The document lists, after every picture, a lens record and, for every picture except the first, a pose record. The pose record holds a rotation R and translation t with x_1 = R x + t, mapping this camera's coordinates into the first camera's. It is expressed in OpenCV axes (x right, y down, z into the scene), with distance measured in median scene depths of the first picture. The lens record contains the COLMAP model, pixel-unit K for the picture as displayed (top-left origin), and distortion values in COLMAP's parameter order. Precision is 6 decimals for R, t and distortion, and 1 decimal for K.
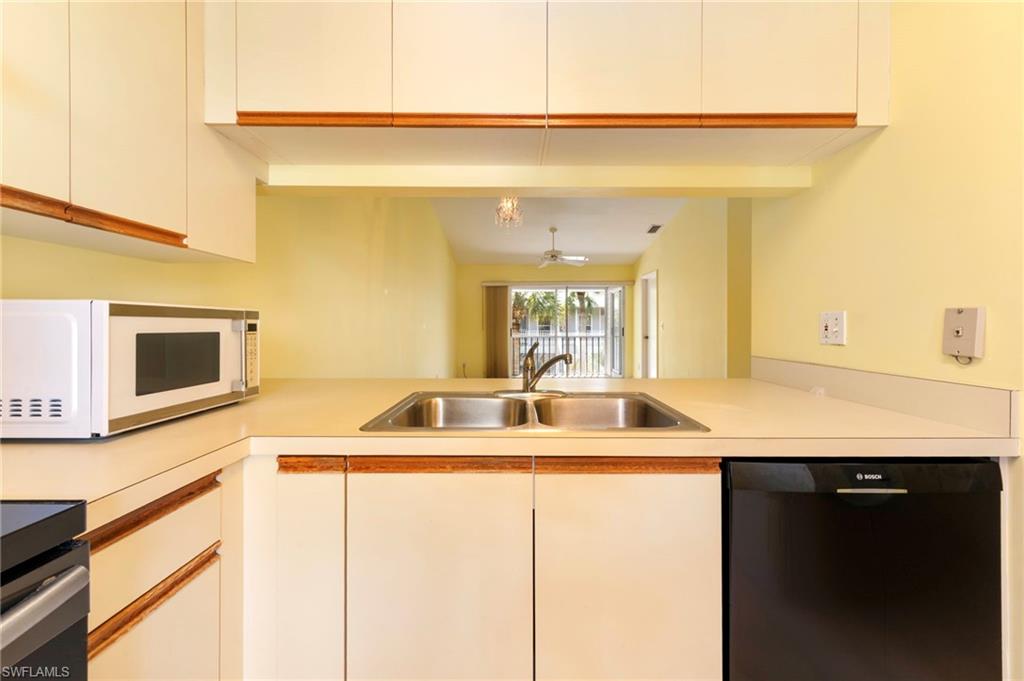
lens RADIAL K [[439.1, 0, 513.9], [0, 439.1, 331.8], [0, 0, 1]] dist [0.000244, -0.000027]
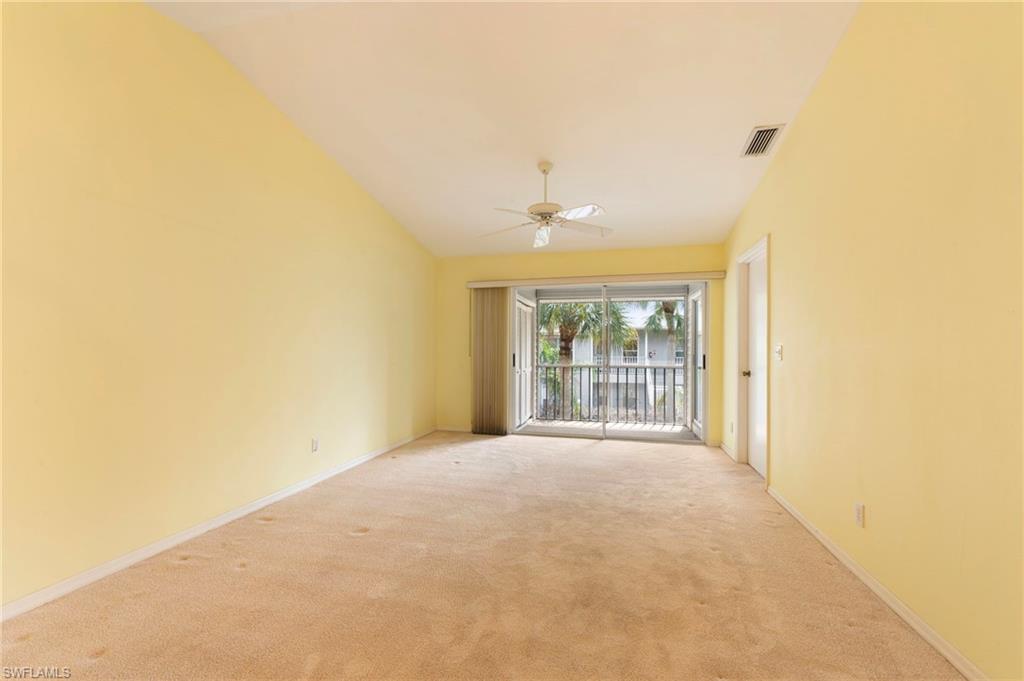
lens RADIAL K [[426.0, 0, 514.9], [0, 426.0, 346.2], [0, 0, 1]] dist [0.018347, -0.000083]
pose [[0.972462, 0.005500, -0.232995, 0.159683], [-0.011095, 0.999680, -0.022713, -0.005514], [0.232796, 0.024672, 0.972213, 0.460280]]
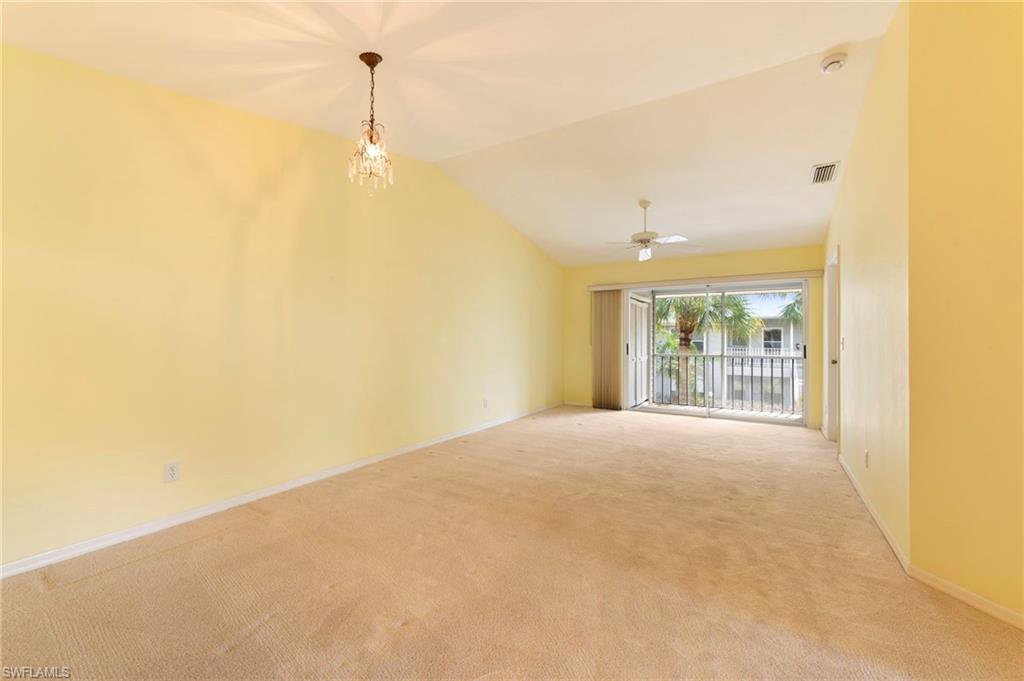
lens RADIAL K [[429.7, 0, 509.5], [0, 429.7, 334.9], [0, 0, 1]] dist [0.017393, -0.000067]
pose [[0.856504, 0.001385, -0.516139, 0.237700], [-0.015326, 0.999624, -0.022750, -0.003665], [0.515913, 0.027396, 0.856203, 0.281279]]
